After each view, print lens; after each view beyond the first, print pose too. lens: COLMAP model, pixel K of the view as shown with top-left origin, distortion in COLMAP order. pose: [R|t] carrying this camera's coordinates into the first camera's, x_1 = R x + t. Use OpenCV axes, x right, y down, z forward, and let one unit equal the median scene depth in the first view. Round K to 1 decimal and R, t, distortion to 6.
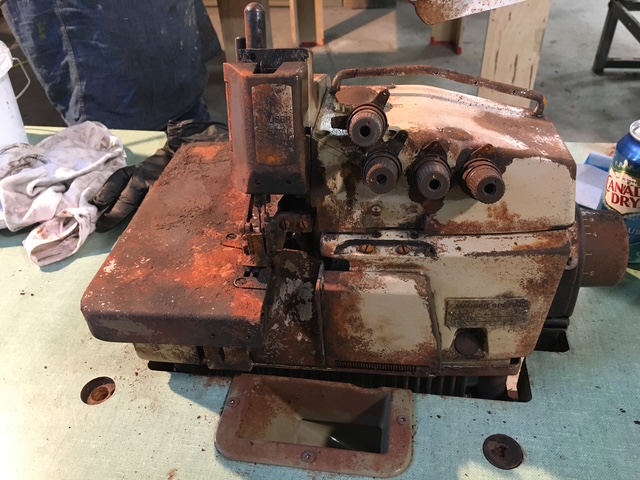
lens RADIAL K [[568.9, 0, 320.0], [0, 568.9, 240.0], [0, 0, 1]] dist [0.070630, -0.114738]
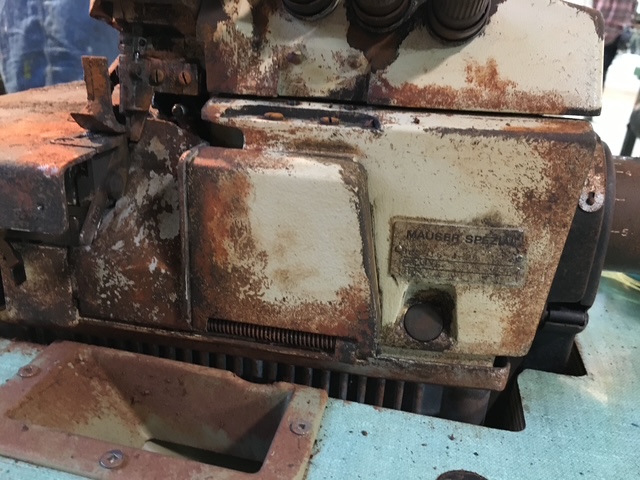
lens RADIAL K [[568.9, 0, 320.0], [0, 568.9, 240.0], [0, 0, 1]] dist [0.070630, -0.114738]
pose [[0.991636, 0.127743, -0.018435, 0.159353], [-0.127941, 0.954091, -0.270817, 0.305067], [-0.017006, 0.270910, 0.962454, 0.418721]]
